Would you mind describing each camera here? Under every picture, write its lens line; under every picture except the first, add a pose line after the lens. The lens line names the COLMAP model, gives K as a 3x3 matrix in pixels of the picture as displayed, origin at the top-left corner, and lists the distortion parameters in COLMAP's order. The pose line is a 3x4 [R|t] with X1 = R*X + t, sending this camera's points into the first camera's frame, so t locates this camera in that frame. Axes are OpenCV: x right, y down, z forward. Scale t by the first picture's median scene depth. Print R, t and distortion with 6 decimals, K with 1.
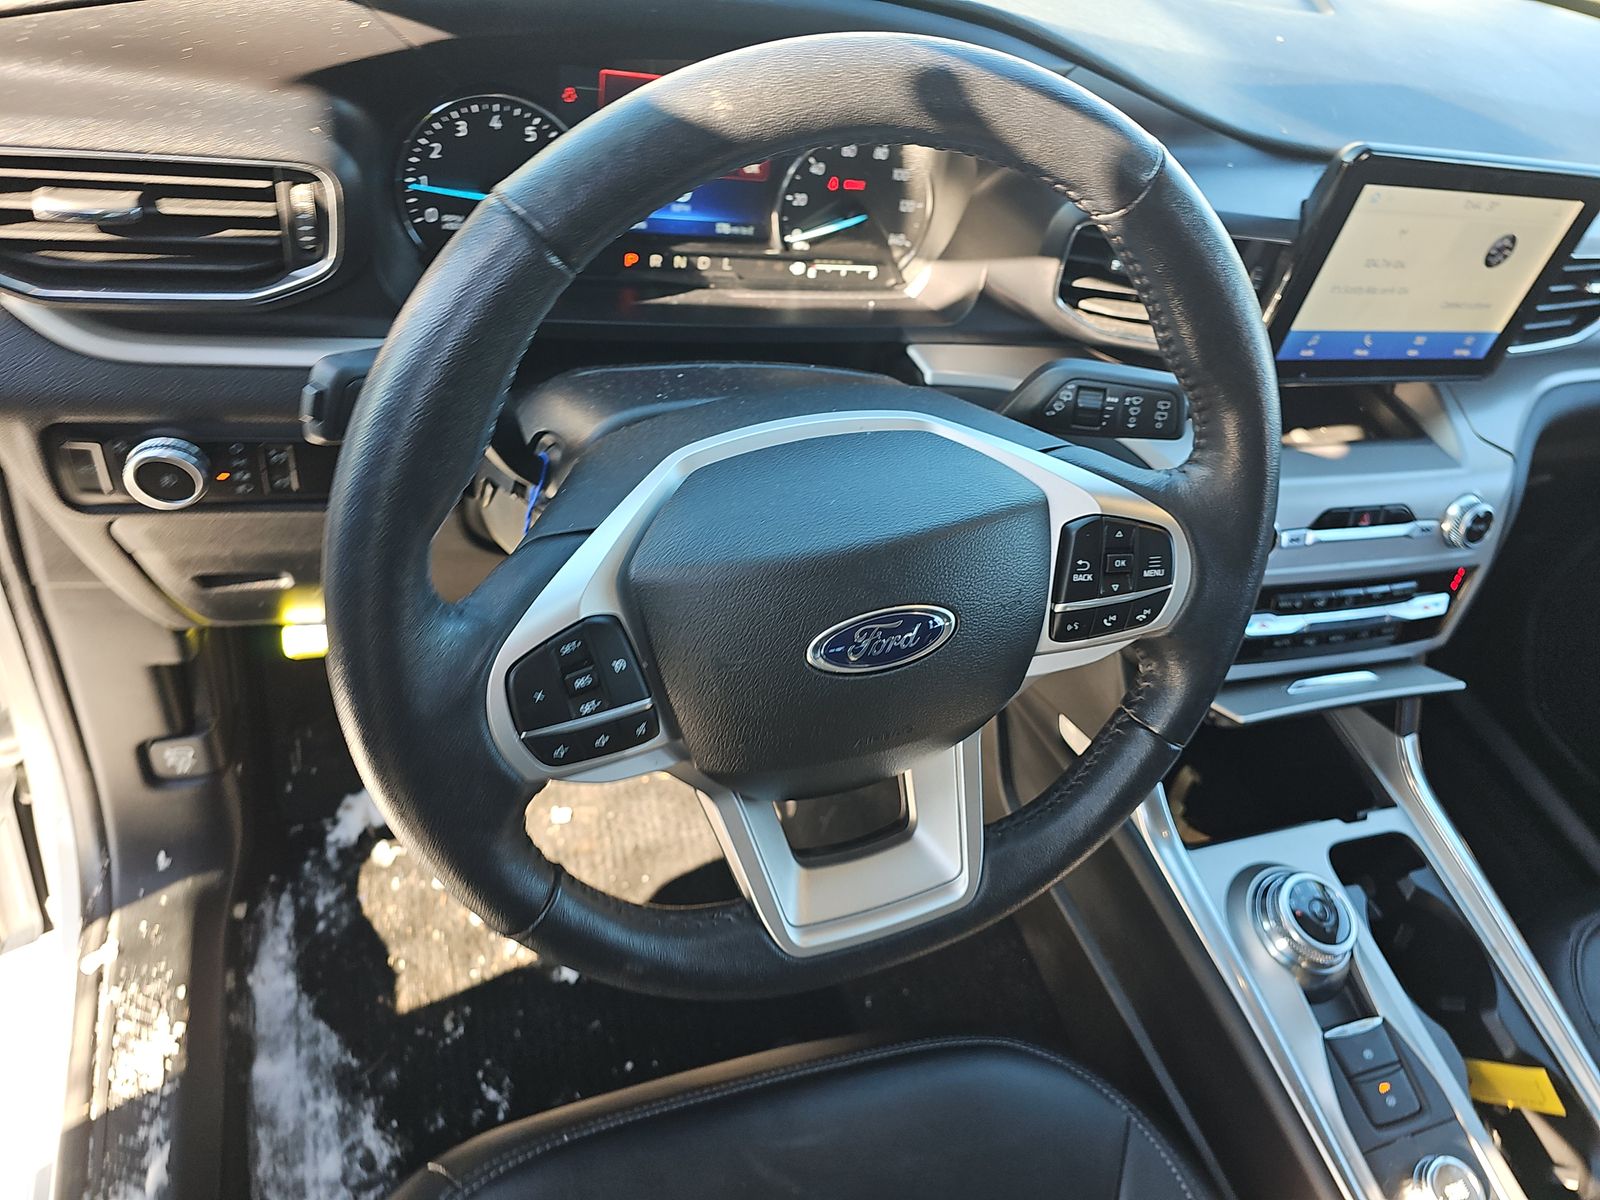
lens RADIAL K [[1082.8, 0, 800.0], [0, 1082.8, 600.0], [0, 0, 1]] dist [0.033459, -0.054172]
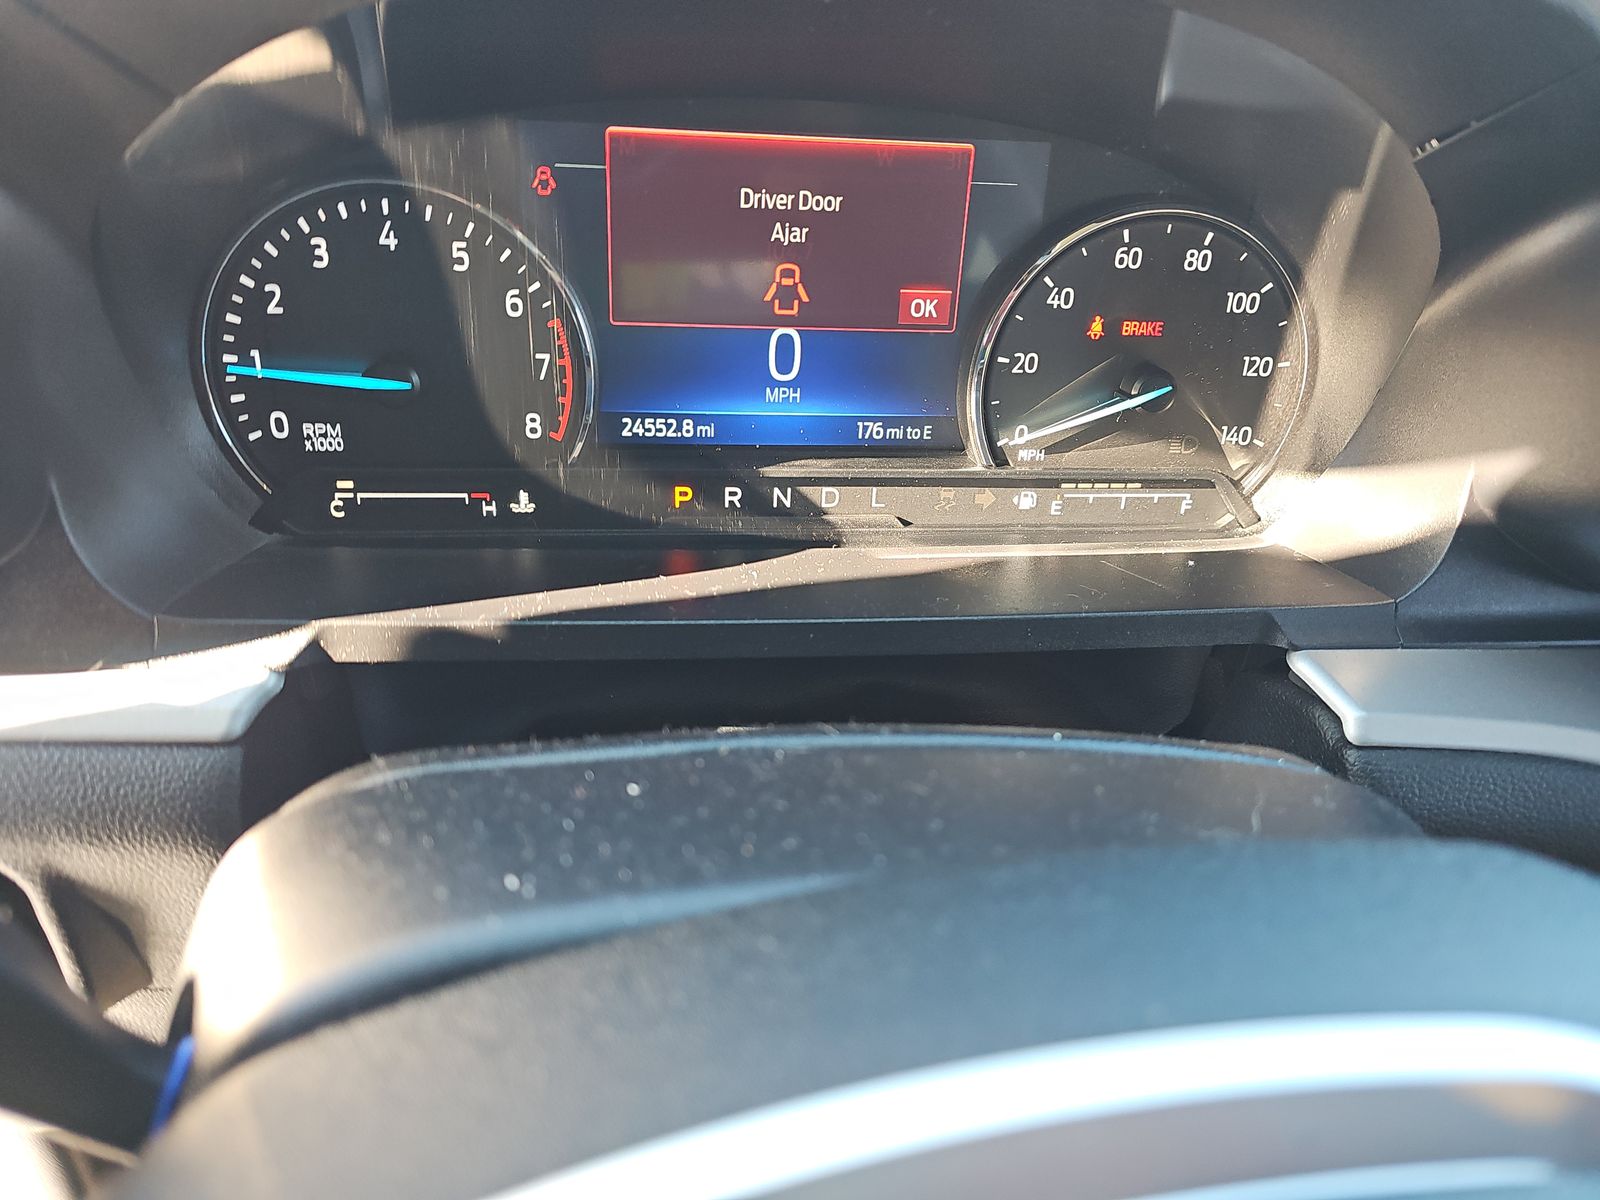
lens RADIAL K [[1082.8, 0, 800.0], [0, 1082.8, 600.0], [0, 0, 1]] dist [0.033459, -0.054172]
pose [[0.972298, -0.025880, -0.232307, 0.011593], [-0.031636, 0.970137, -0.240486, -0.141549], [0.231593, 0.241174, 0.942444, 0.528089]]
